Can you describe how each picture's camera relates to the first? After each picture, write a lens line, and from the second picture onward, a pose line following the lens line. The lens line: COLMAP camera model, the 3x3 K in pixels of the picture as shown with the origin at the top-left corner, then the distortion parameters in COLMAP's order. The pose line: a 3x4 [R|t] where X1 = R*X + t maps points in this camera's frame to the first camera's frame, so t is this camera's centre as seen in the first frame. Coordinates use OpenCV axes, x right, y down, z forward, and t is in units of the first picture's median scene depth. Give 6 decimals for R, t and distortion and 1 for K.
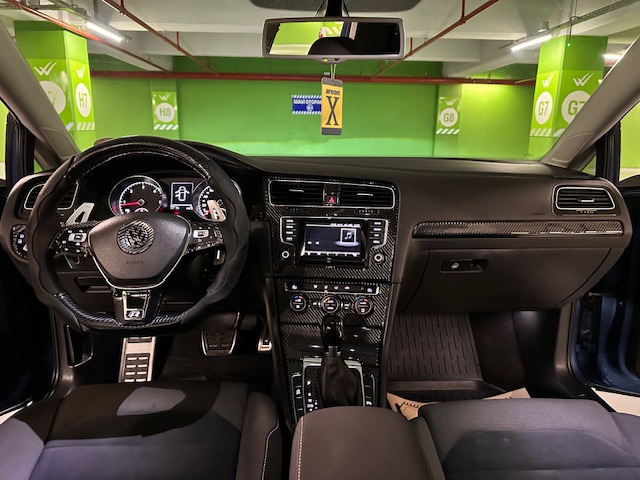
lens RADIAL K [[450.1, 0, 320.5], [0, 450.1, 252.3], [0, 0, 1]] dist [0.006202, -0.062532]
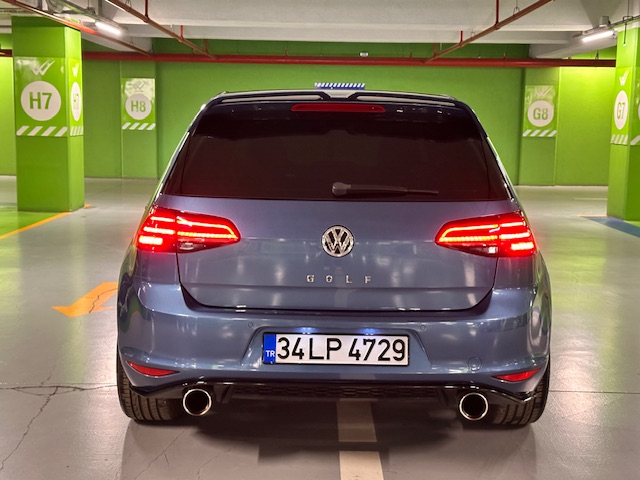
lens RADIAL K [[892.9, 0, 320.0], [0, 892.9, 240.0], [0, 0, 1]] dist [-0.016713, -0.050649]
pose [[0.998611, 0.009650, -0.051789, 0.021294], [-0.016315, 0.991398, -0.129863, 0.086065], [0.050090, 0.130527, 0.990179, -0.391817]]
